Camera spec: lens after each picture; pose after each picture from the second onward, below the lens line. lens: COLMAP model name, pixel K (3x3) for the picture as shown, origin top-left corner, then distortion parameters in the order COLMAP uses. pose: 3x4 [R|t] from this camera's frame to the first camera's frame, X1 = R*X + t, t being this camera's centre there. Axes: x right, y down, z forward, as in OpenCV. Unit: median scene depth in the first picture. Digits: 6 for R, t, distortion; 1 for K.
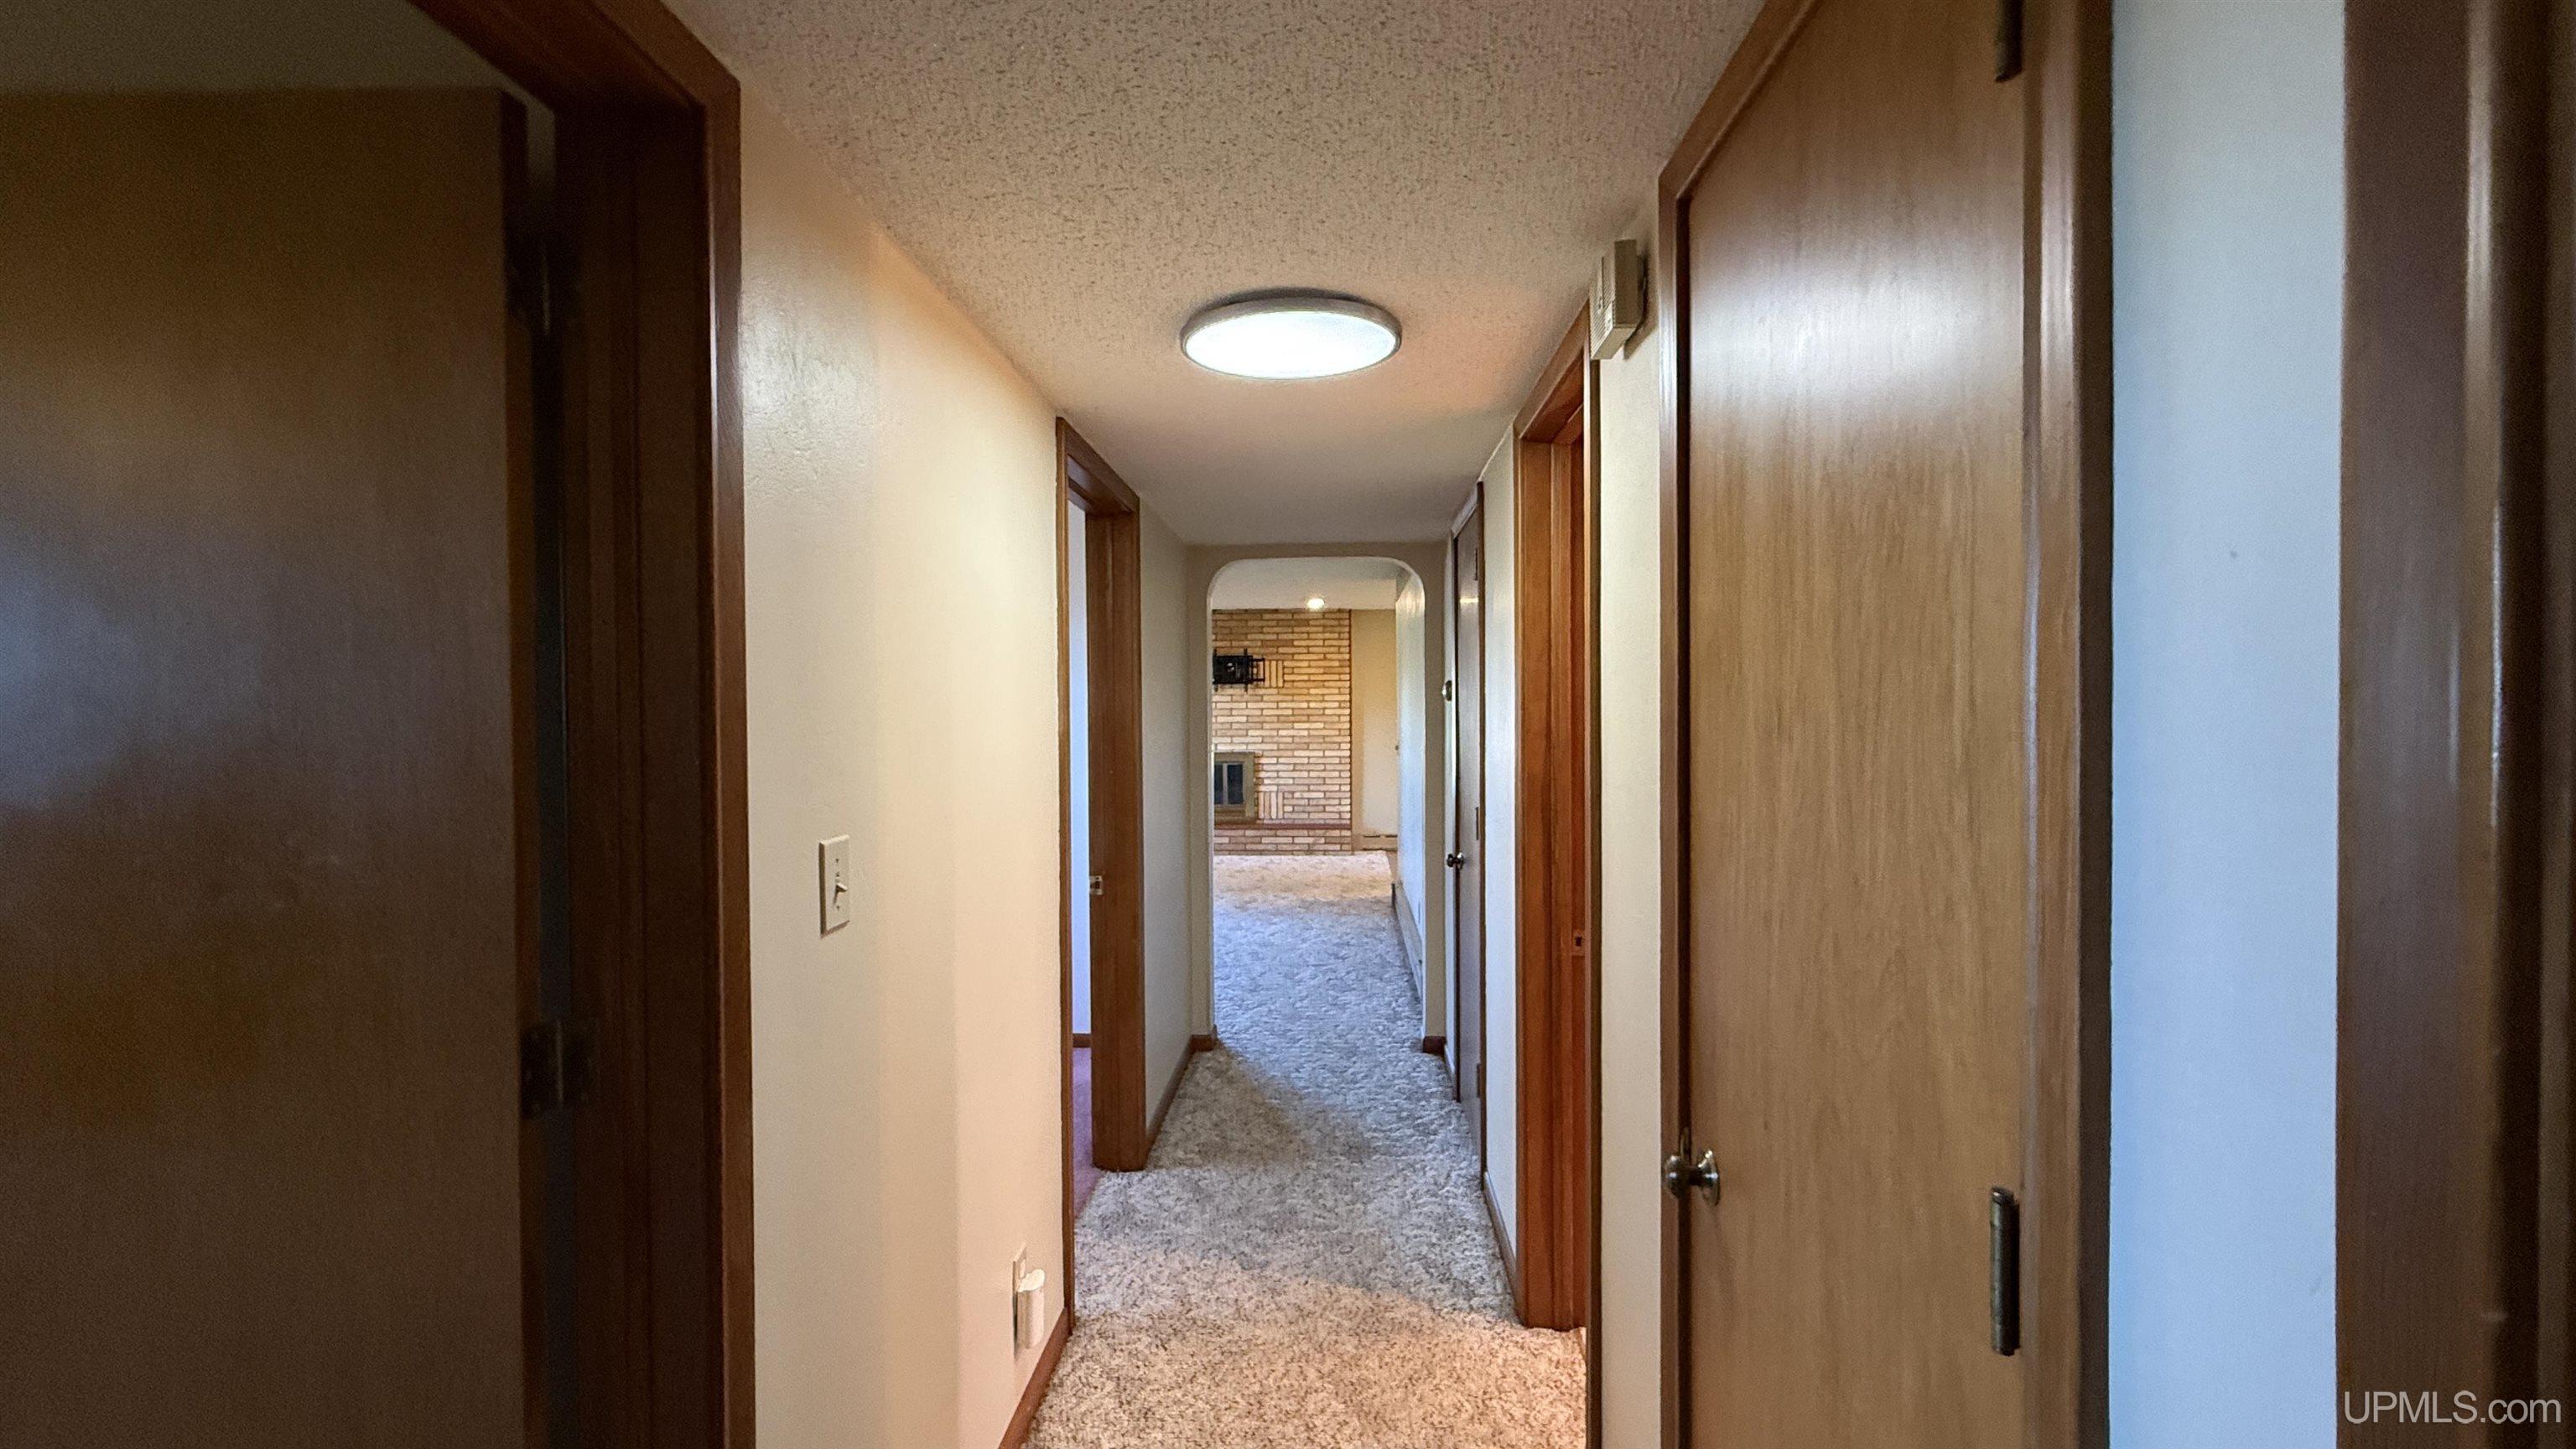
lens RADIAL K [[1052.4, 0, 1289.6], [0, 1052.4, 723.2], [0, 0, 1]] dist [-0.000035, 0.000000]
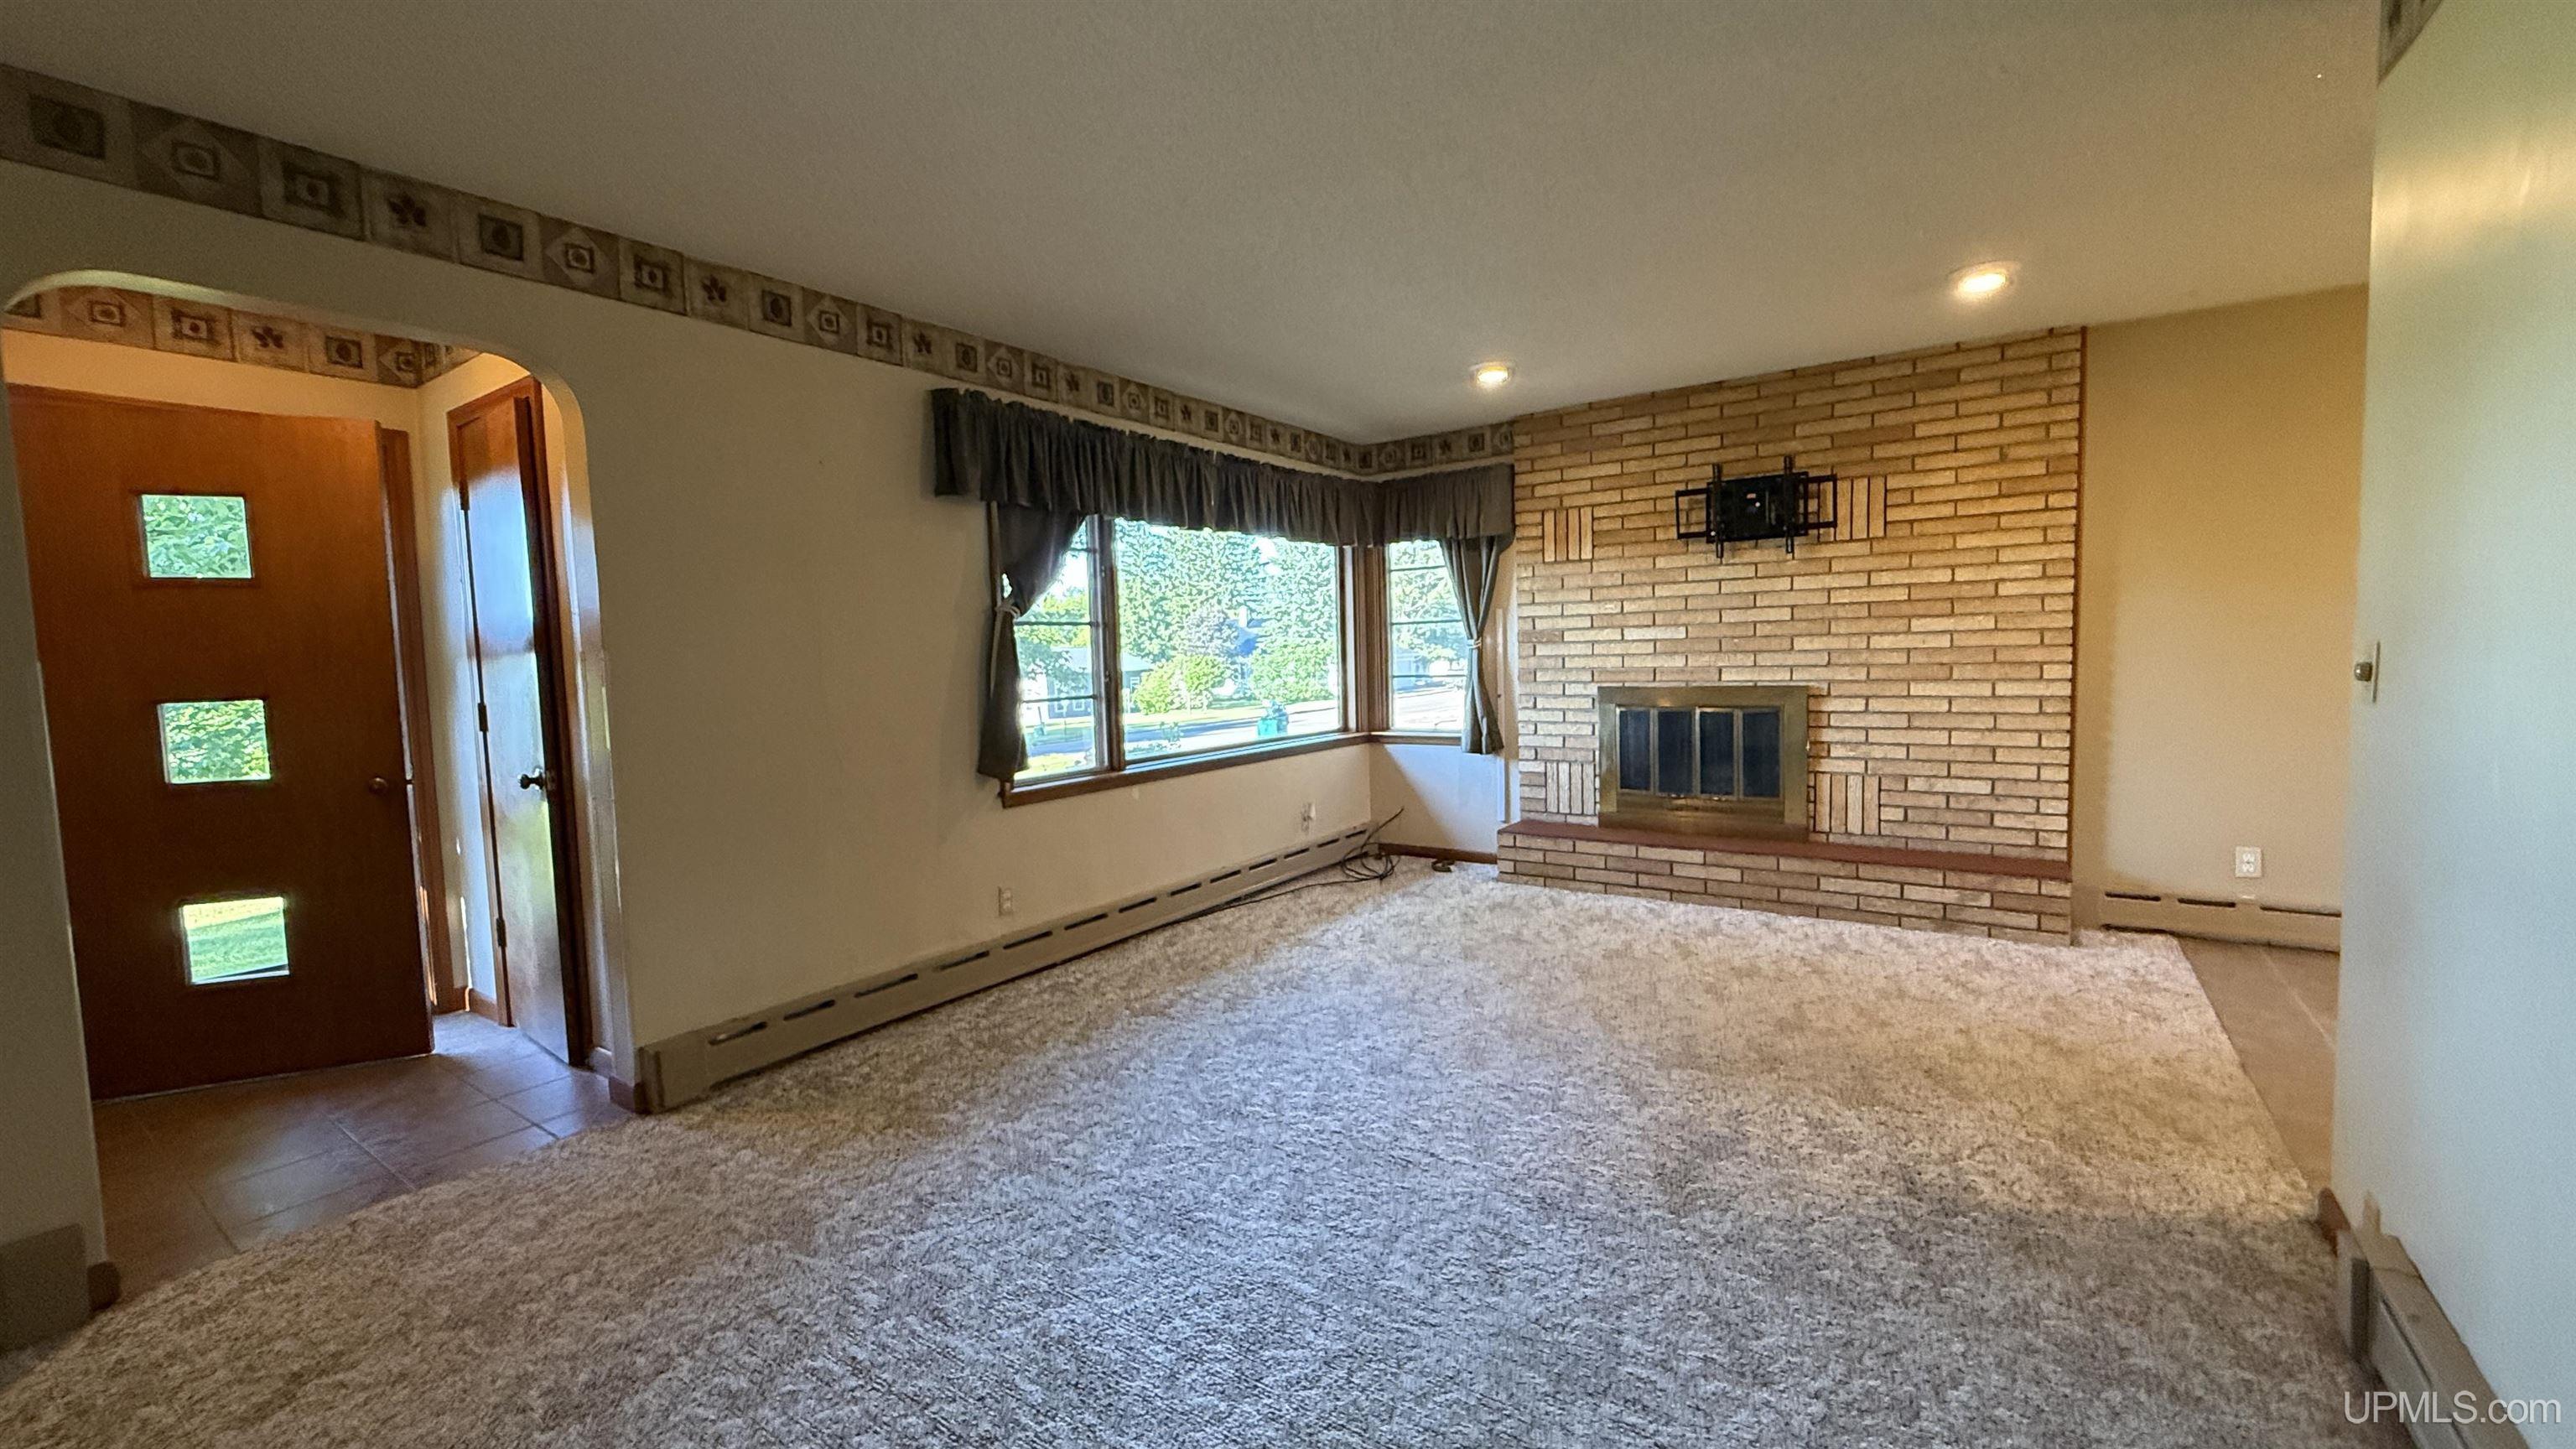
lens RADIAL K [[1027.6, 0, 1288.3], [0, 1027.6, 724.5], [0, 0, 1]] dist [0.002820, -0.000616]
pose [[0.845704, 0.020590, -0.533256, 0.013933], [0.020083, 0.997320, 0.070358, 0.008165], [0.533275, -0.070211, 0.843023, 0.503455]]
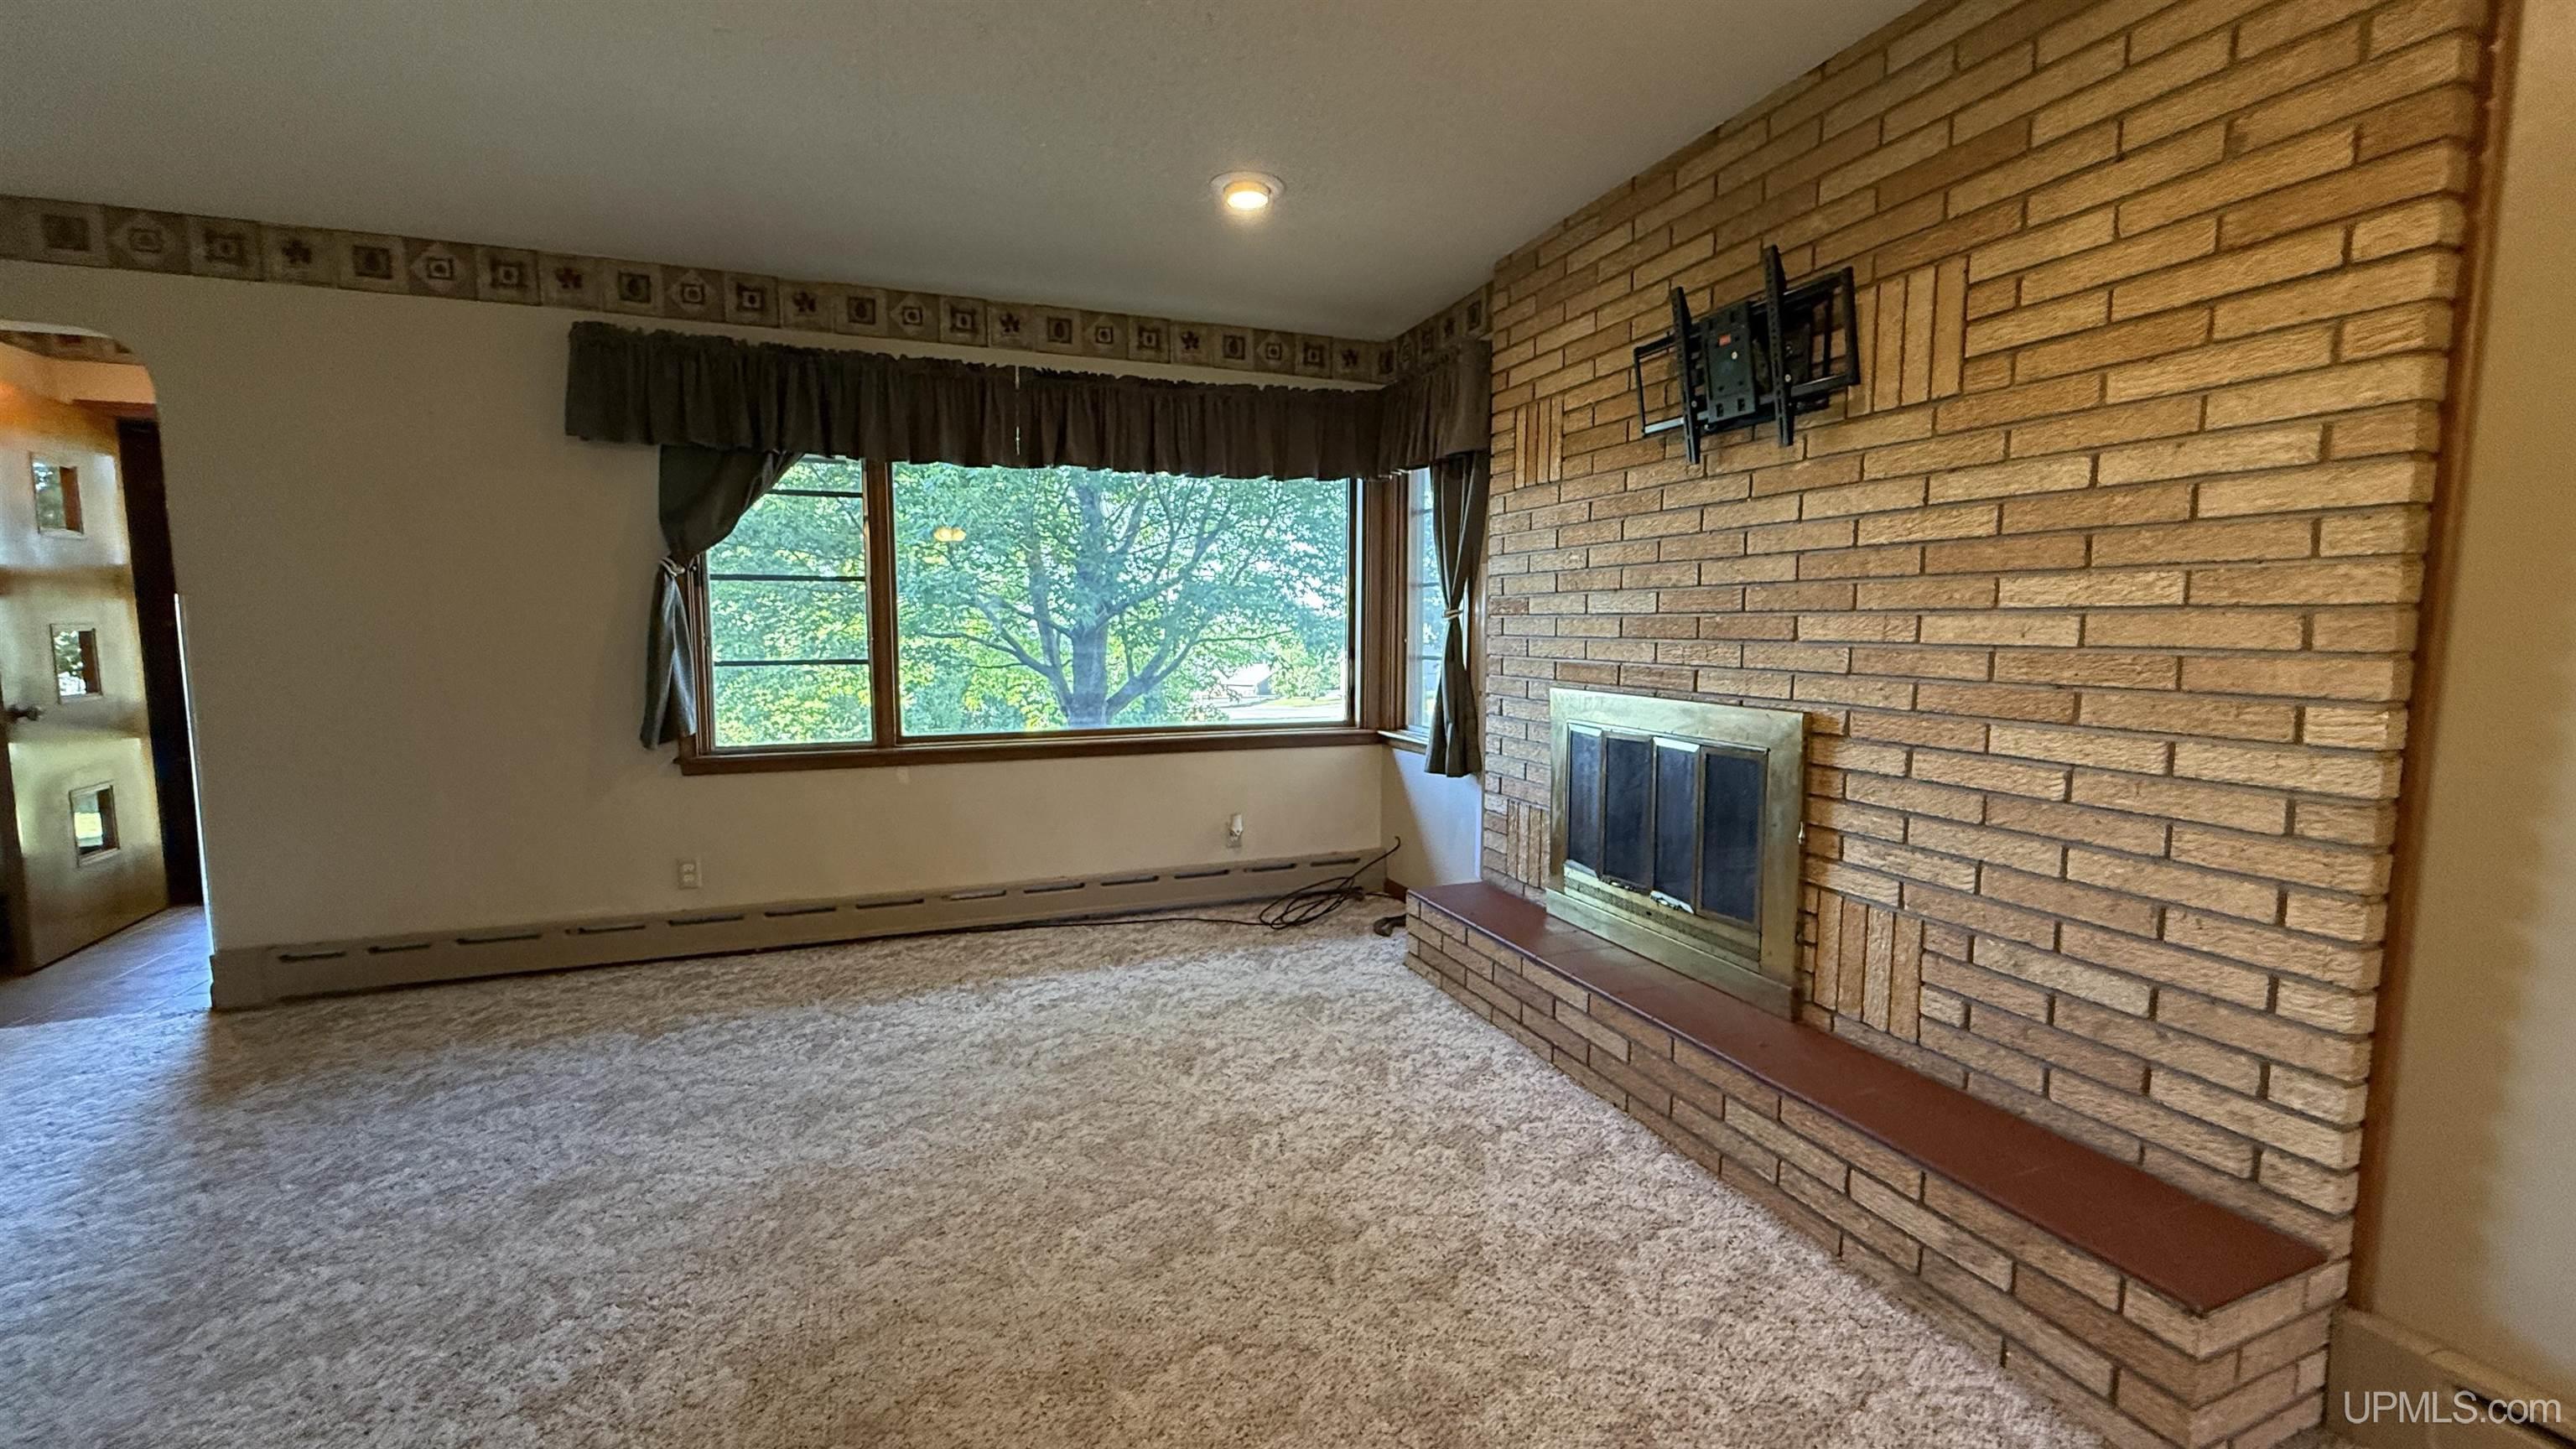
lens RADIAL K [[1027.6, 0, 1283.2], [0, 1027.6, 724.2], [0, 0, 1]] dist [0.002820, -0.000616]
pose [[0.395248, 0.095557, -0.913590, 0.124586], [-0.009669, 0.994952, 0.099884, 0.008614], [0.918523, -0.030646, 0.394177, 0.809255]]
